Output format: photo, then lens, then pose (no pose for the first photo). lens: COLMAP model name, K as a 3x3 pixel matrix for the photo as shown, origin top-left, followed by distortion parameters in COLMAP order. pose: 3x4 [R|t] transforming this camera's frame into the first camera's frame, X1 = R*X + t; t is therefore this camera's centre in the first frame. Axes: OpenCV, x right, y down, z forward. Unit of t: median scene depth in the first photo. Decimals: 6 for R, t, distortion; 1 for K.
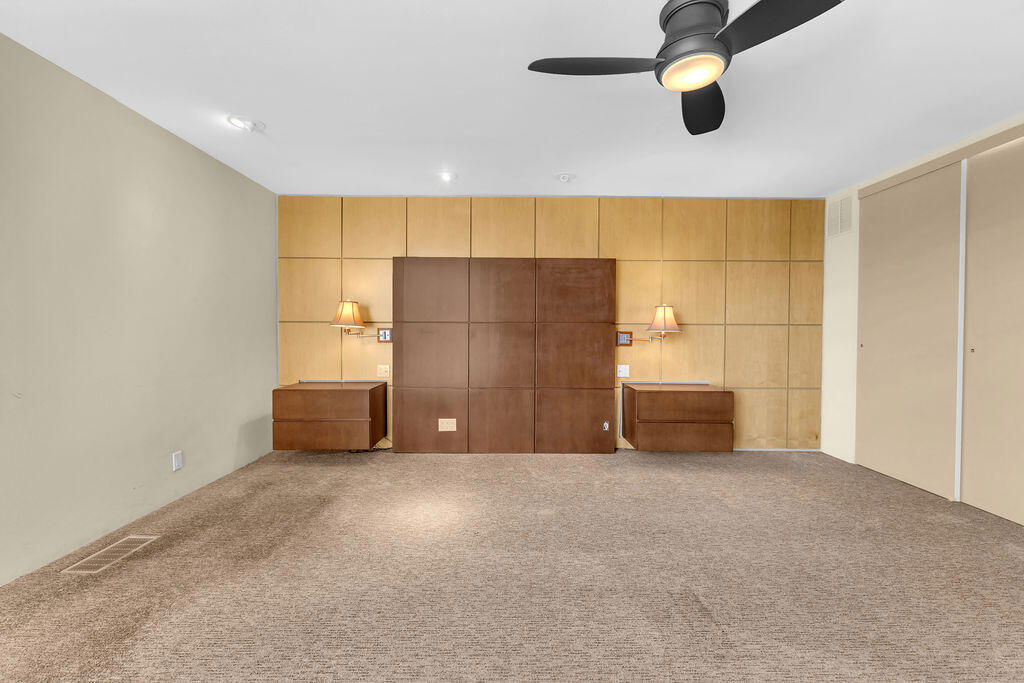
lens RADIAL K [[441.0, 0, 511.2], [0, 441.0, 338.1], [0, 0, 1]] dist [0.011629, -0.002093]
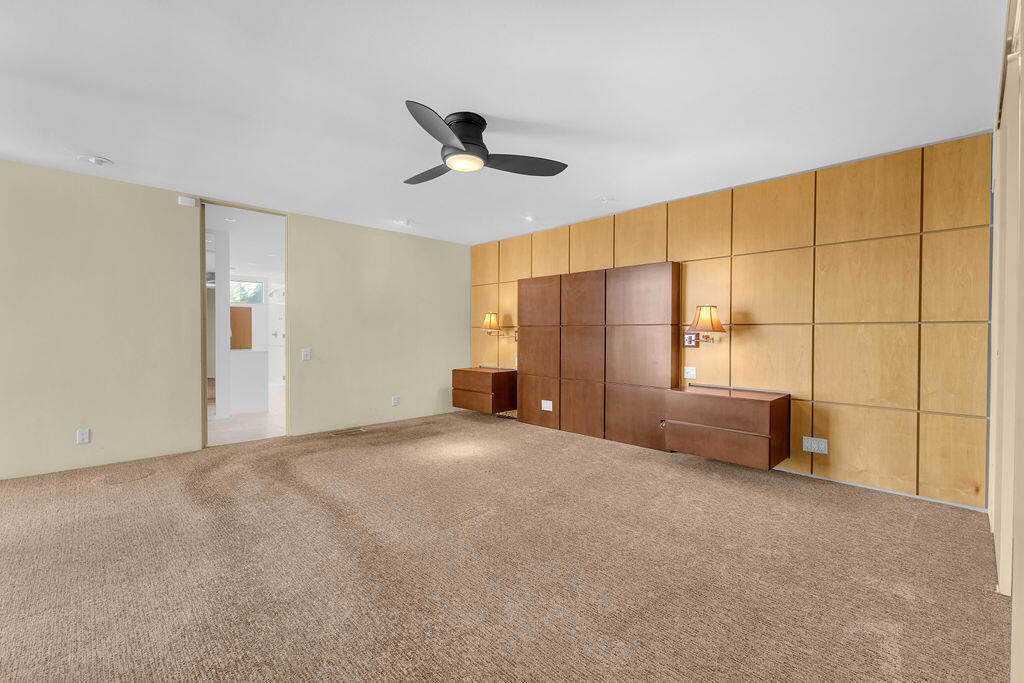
lens RADIAL K [[441.0, 0, 510.3], [0, 441.0, 340.8], [0, 0, 1]] dist [0.011629, -0.002093]
pose [[0.694606, 0.009485, -0.719328, 0.697655], [-0.008496, 0.999951, 0.004981, 0.001484], [0.719340, 0.002652, 0.694653, 0.025027]]
